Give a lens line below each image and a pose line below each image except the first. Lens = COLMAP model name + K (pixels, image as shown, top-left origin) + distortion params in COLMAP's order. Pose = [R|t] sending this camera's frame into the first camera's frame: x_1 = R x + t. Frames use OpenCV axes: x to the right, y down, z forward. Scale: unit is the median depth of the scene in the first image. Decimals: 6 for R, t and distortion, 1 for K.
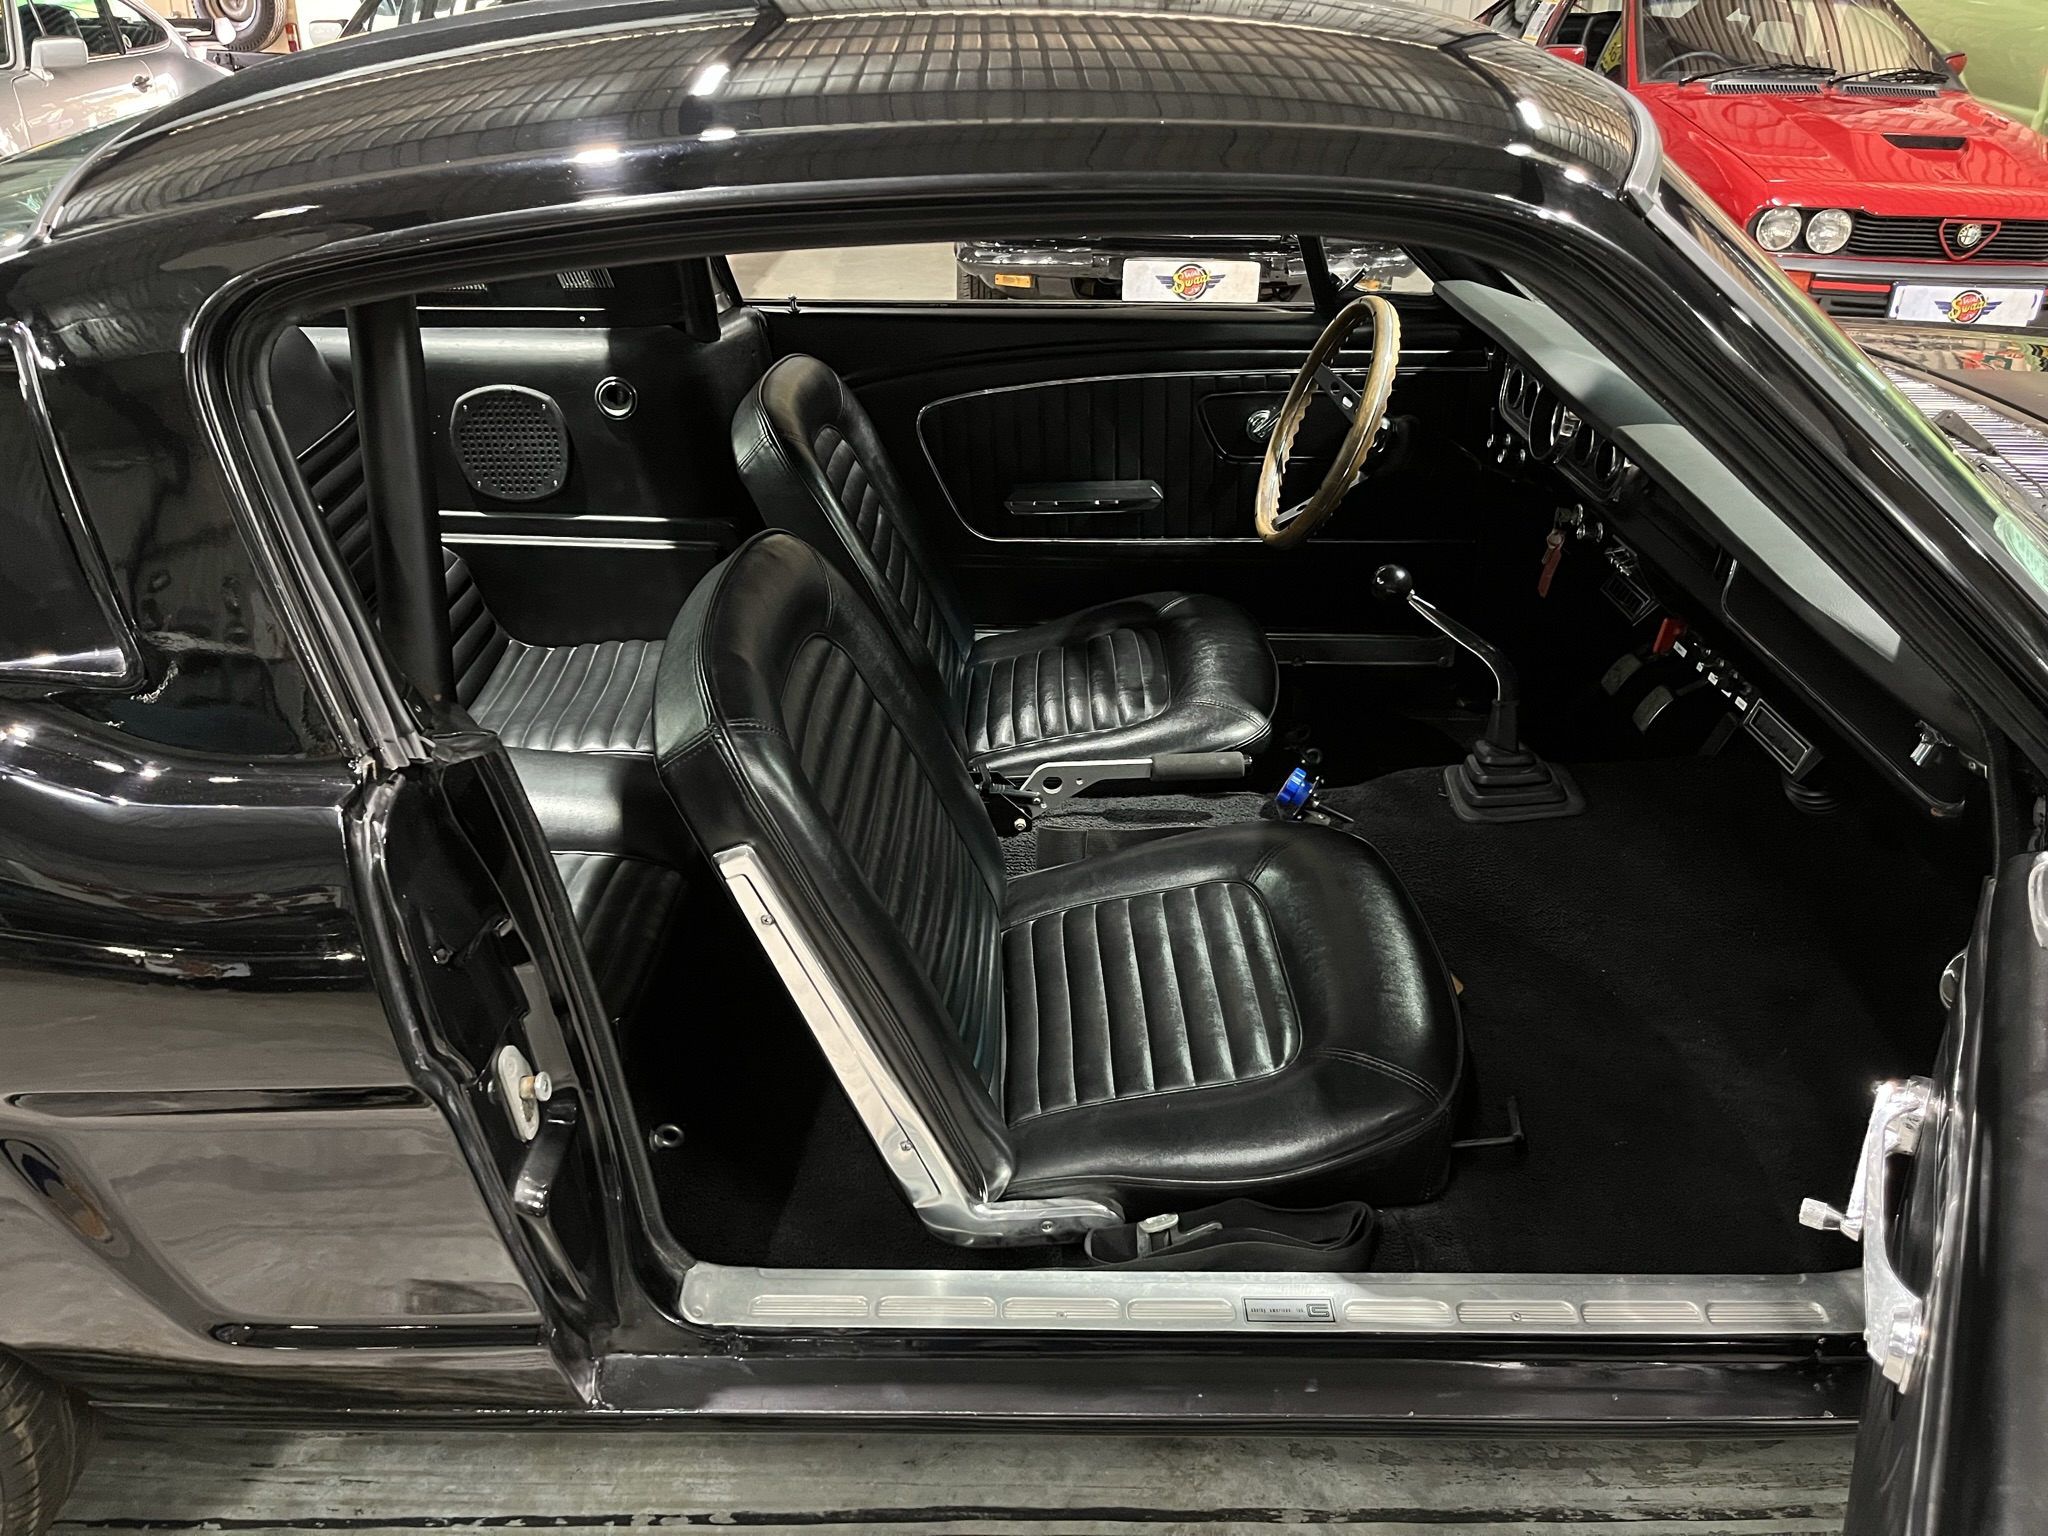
lens RADIAL K [[1562.1, 0, 1022.6], [0, 1562.1, 775.4], [0, 0, 1]] dist [0.036898, -0.059228]
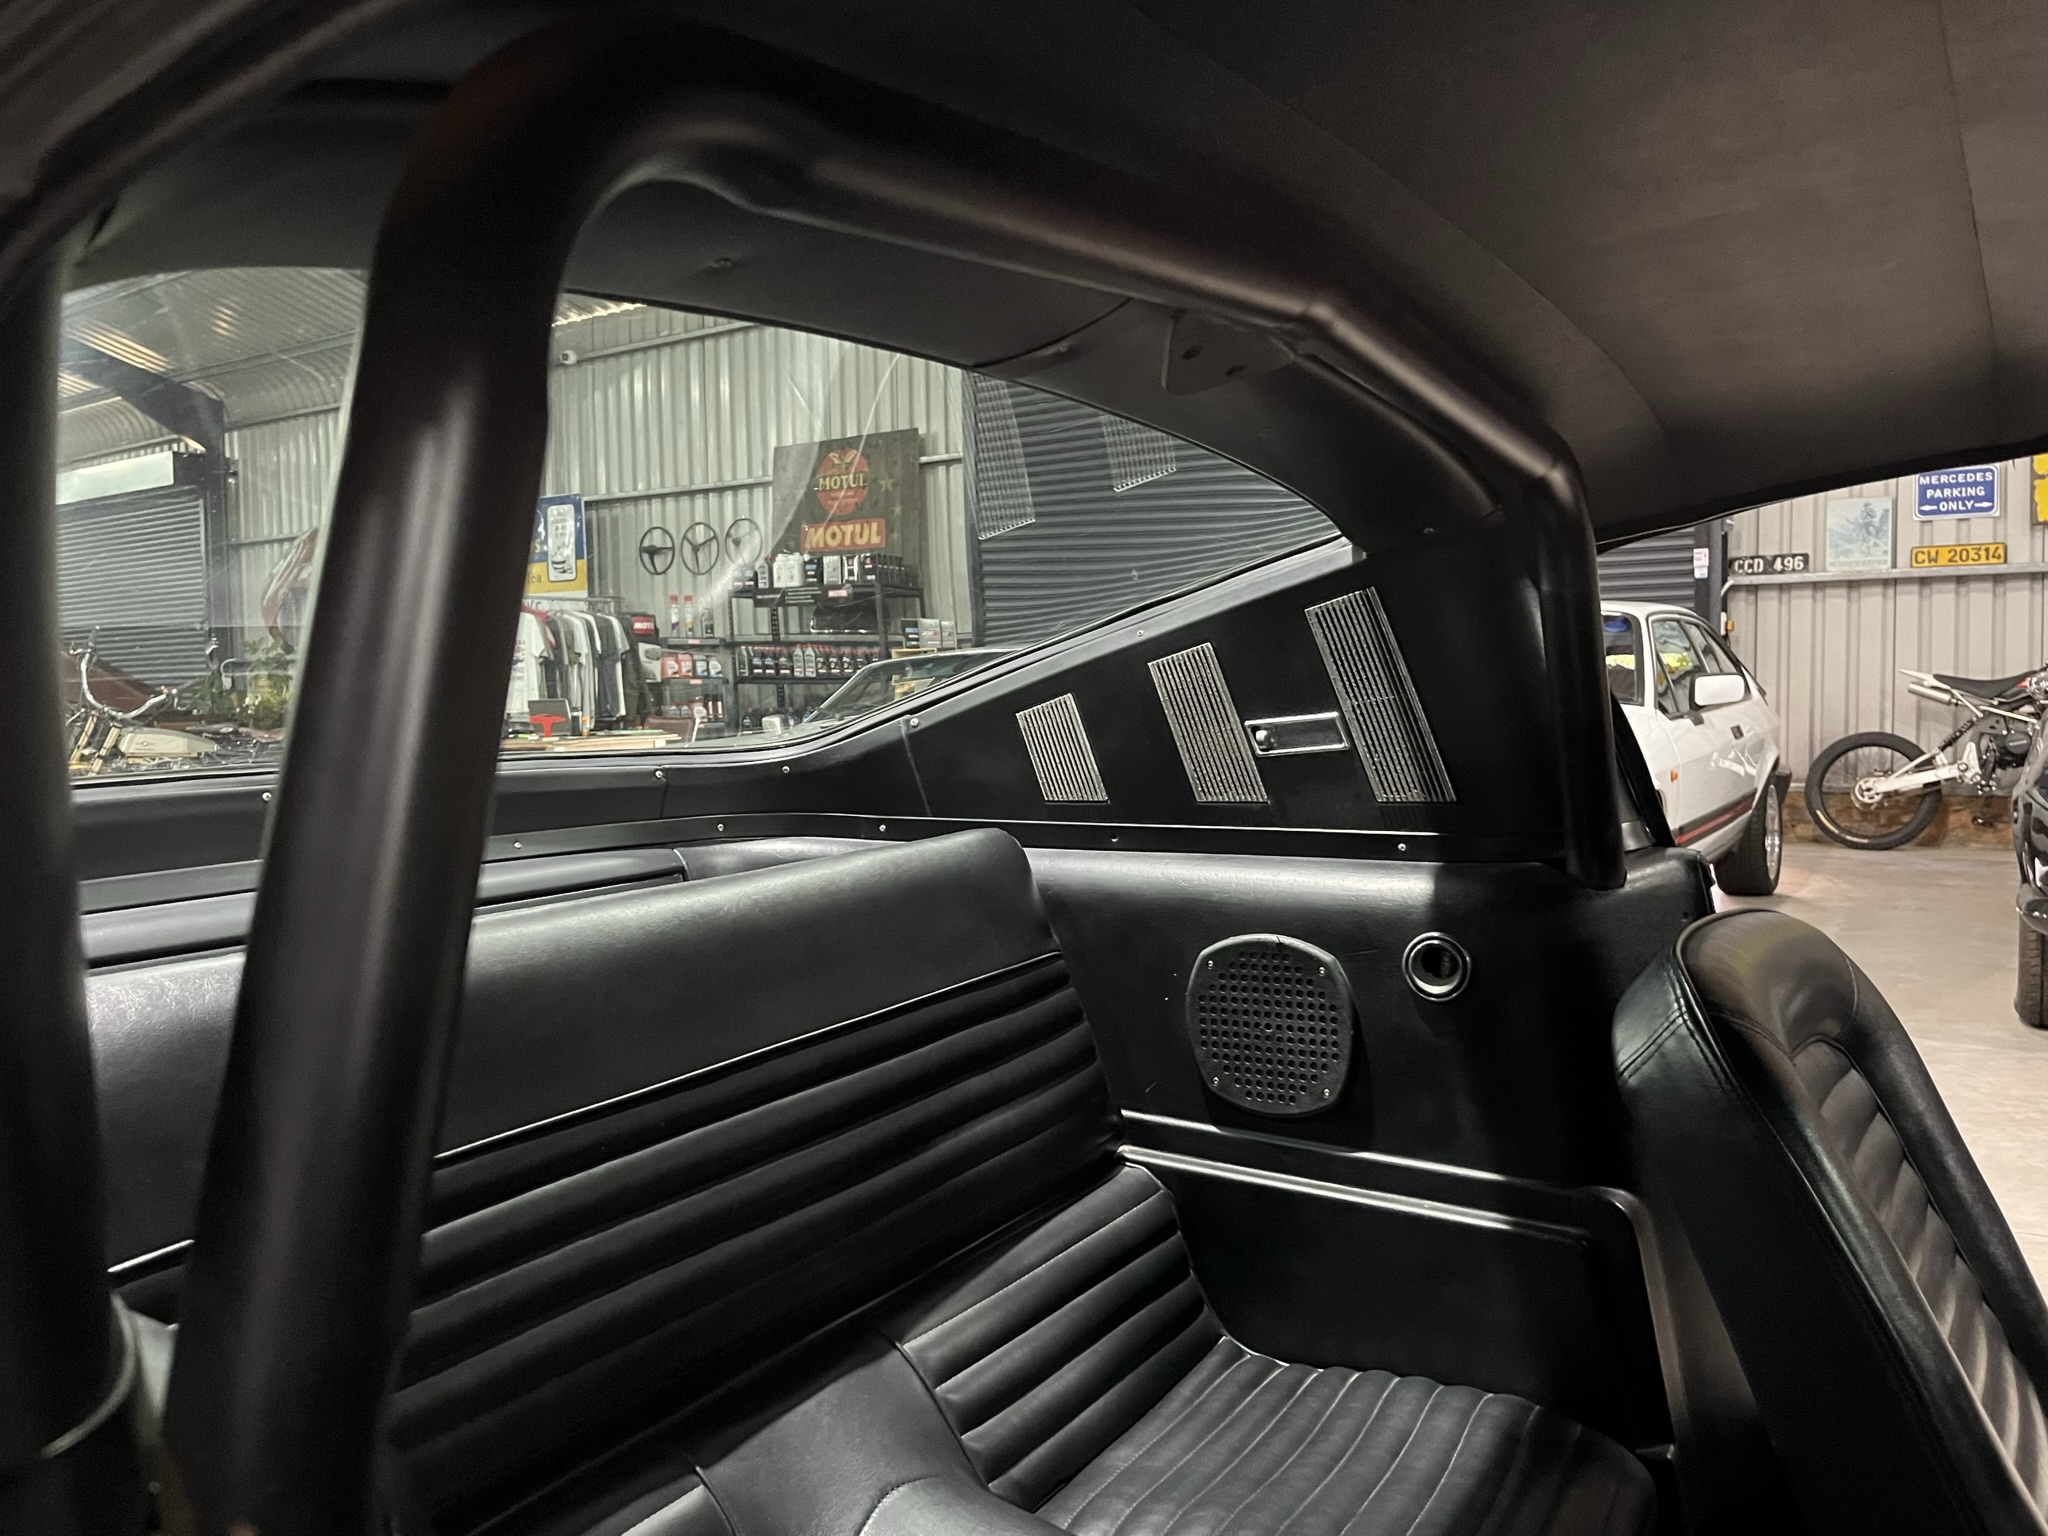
lens RADIAL K [[1562.1, 0, 1017.1], [0, 1562.1, 783.8], [0, 0, 1]] dist [0.036898, -0.059228]
pose [[0.835304, 0.002097, -0.549785, -0.057269], [-0.227844, 0.911399, -0.342693, -0.056404], [0.500355, 0.411518, 0.761773, 0.411200]]
